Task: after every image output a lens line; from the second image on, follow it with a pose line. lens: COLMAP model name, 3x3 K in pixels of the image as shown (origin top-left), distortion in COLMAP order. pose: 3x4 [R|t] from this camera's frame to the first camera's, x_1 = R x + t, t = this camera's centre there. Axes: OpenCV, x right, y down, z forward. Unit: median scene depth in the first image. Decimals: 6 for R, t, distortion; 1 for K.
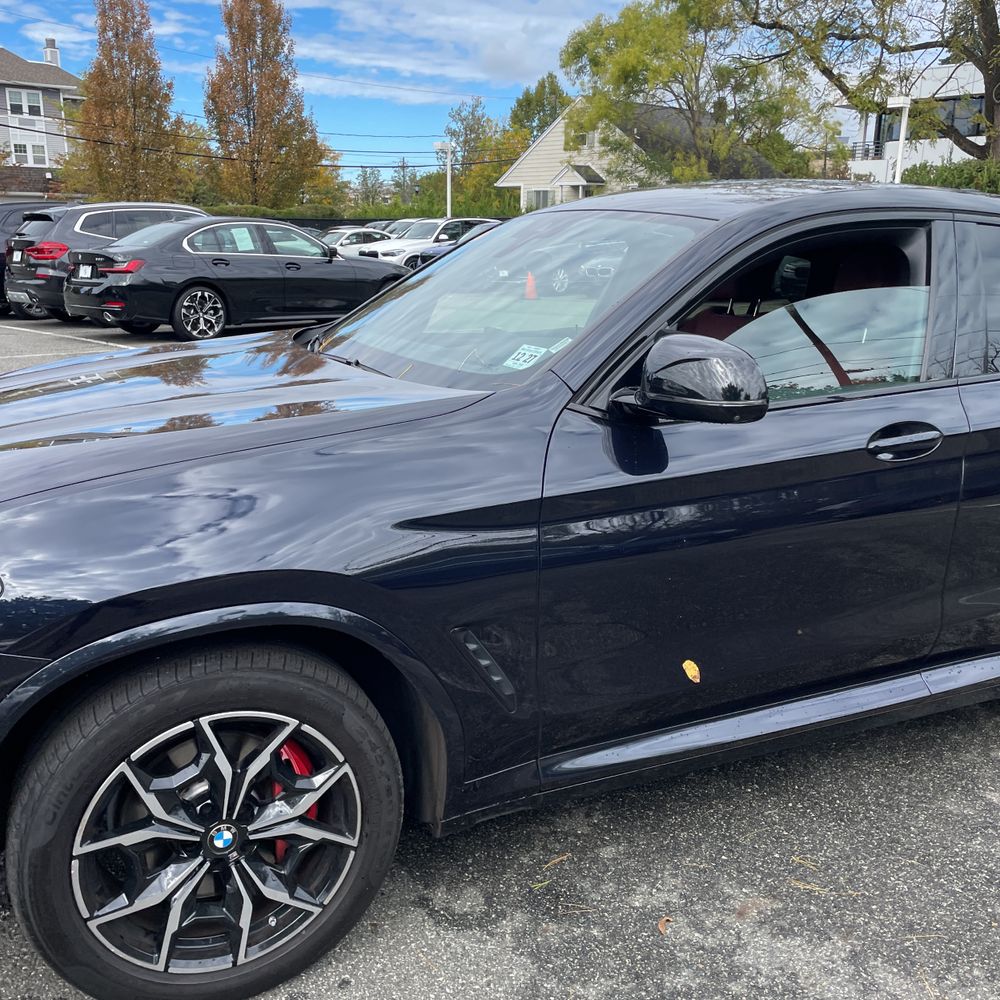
lens RADIAL K [[995.8, 0, 502.5], [0, 995.8, 494.8], [0, 0, 1]] dist [0.083529, -0.105661]
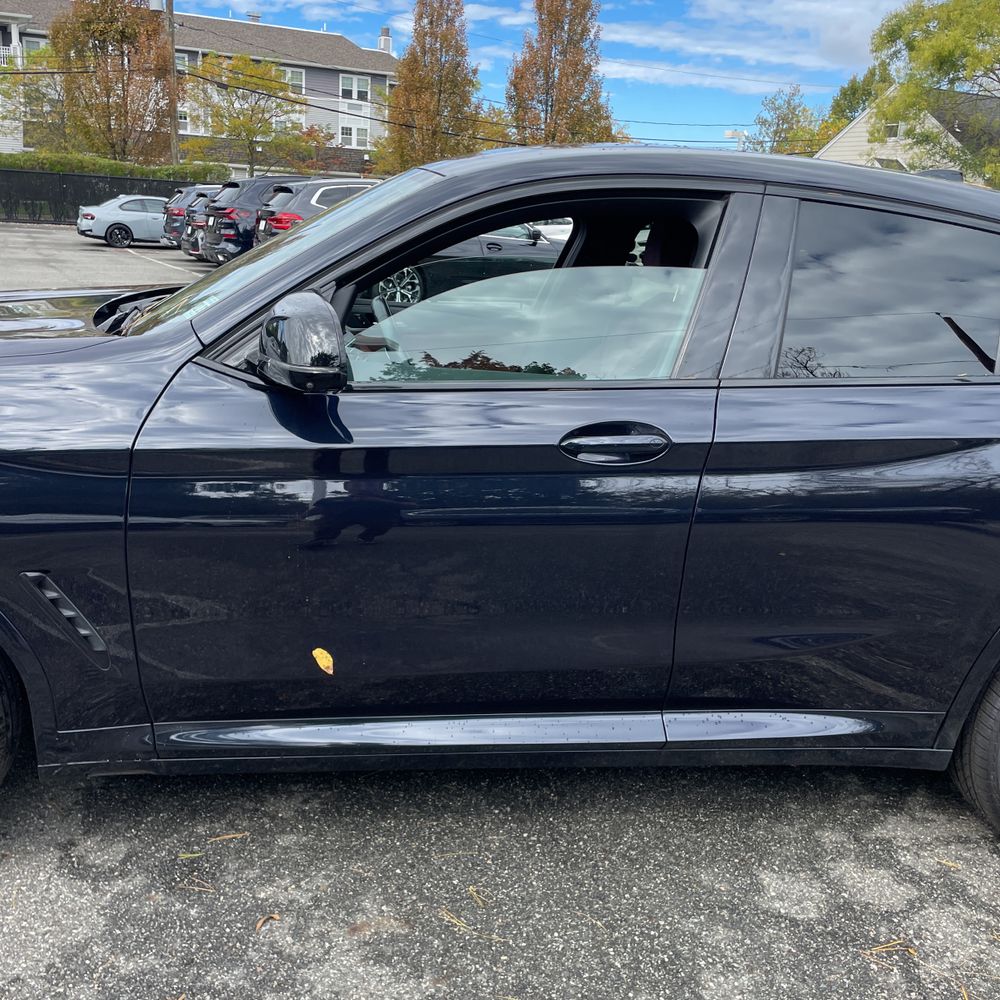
lens RADIAL K [[1003.9, 0, 496.5], [0, 1003.9, 502.5], [0, 0, 1]] dist [0.087012, -0.116475]
pose [[0.955141, 0.122942, -0.269428, 0.543884], [-0.119376, 0.992406, 0.029647, -0.015295], [0.271027, 0.003846, 0.962564, 0.133467]]
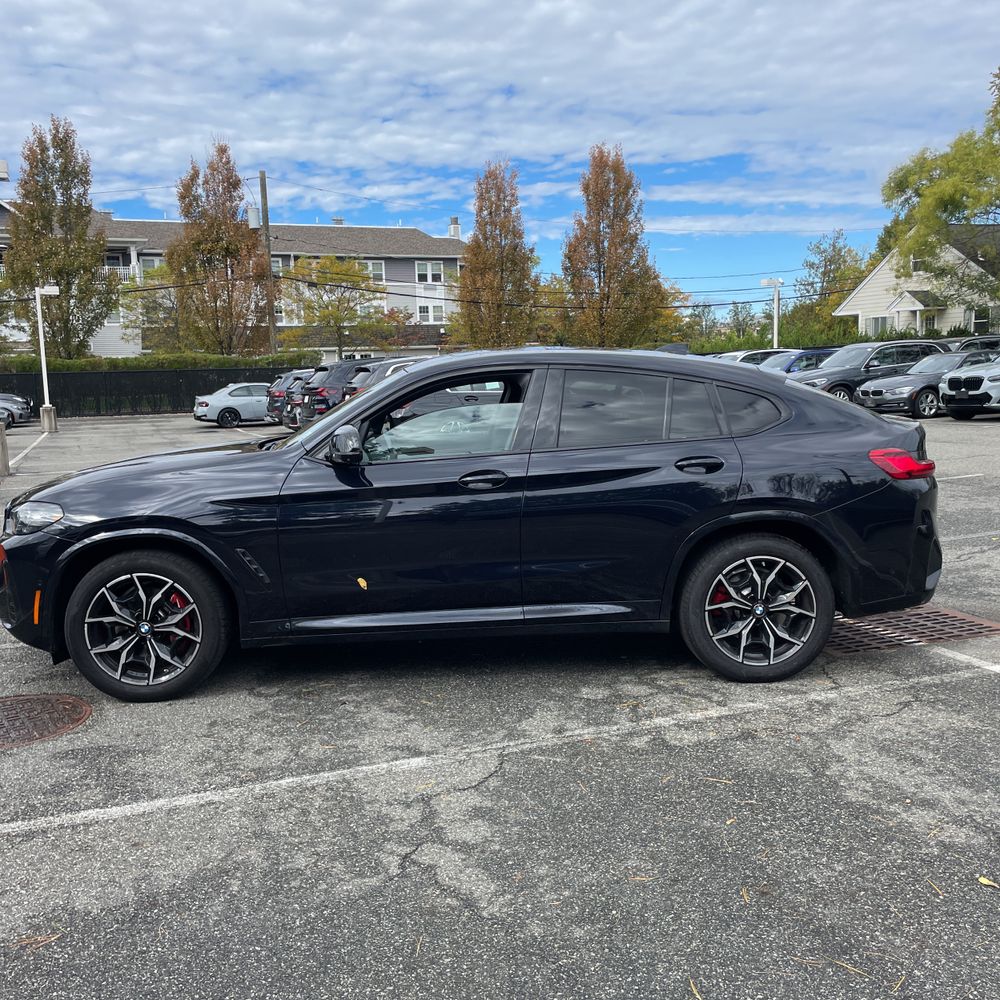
lens RADIAL K [[995.8, 0, 502.5], [0, 995.8, 494.8], [0, 0, 1]] dist [0.083529, -0.105661]
pose [[0.932774, 0.008270, -0.360366, 1.149677], [-0.054098, 0.991625, -0.117270, 0.208158], [0.356378, 0.128882, 0.925410, -0.813659]]
